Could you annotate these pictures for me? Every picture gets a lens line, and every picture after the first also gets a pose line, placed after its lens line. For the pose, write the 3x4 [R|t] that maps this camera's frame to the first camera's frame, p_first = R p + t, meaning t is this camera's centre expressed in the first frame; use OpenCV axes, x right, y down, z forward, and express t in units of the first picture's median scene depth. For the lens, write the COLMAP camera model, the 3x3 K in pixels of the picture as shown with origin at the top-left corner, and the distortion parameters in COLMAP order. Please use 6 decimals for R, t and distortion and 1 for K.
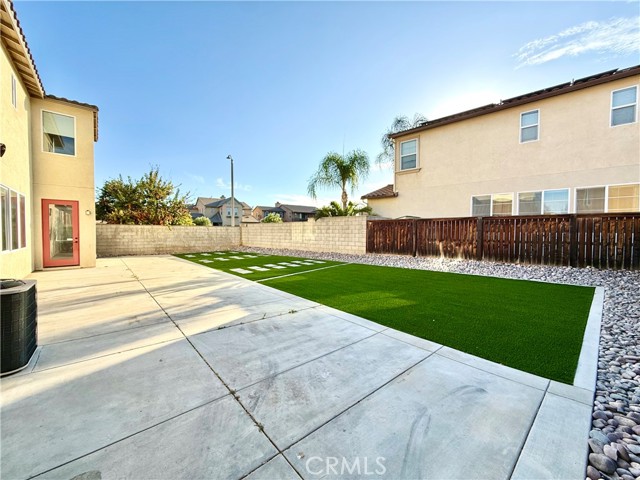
lens RADIAL K [[254.7, 0, 318.3], [0, 254.7, 236.5], [0, 0, 1]] dist [-0.003811, 0.001051]
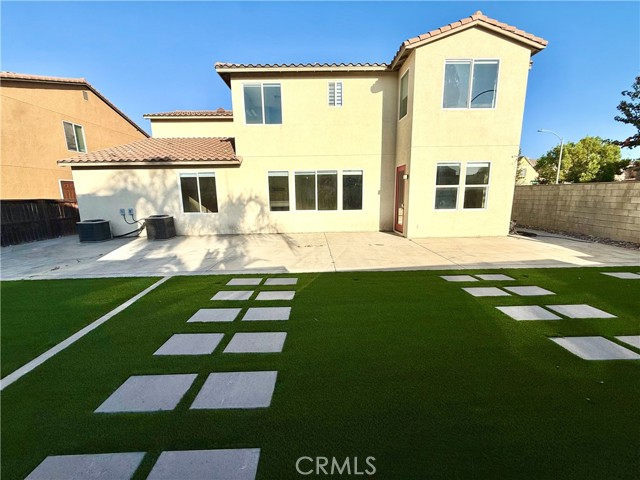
lens RADIAL K [[254.7, 0, 321.1], [0, 254.7, 240.4], [0, 0, 1]] dist [-0.003811, 0.001051]
pose [[-0.634285, 0.148354, -0.758732, -0.001402], [-0.003089, 0.980921, 0.194381, -0.029251], [0.773093, 0.125637, -0.621725, 0.864707]]
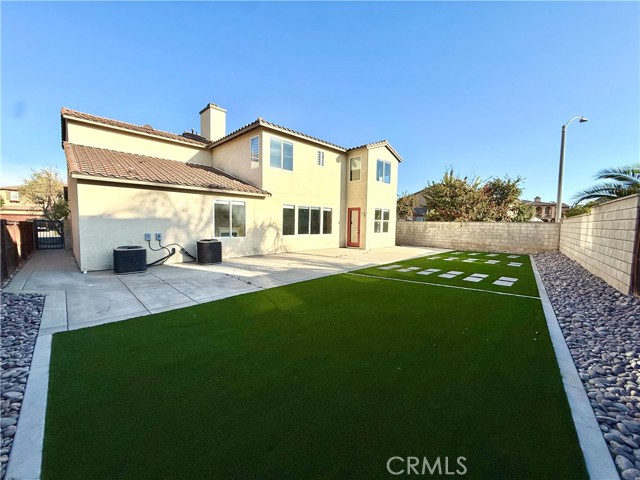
lens RADIAL K [[254.7, 0, 319.7], [0, 254.7, 239.6], [0, 0, 1]] dist [-0.003811, 0.001051]
pose [[0.079263, 0.064578, -0.994760, 0.413485], [-0.036777, 0.997410, 0.061819, -0.016160], [0.996175, 0.031684, 0.081433, 0.389594]]
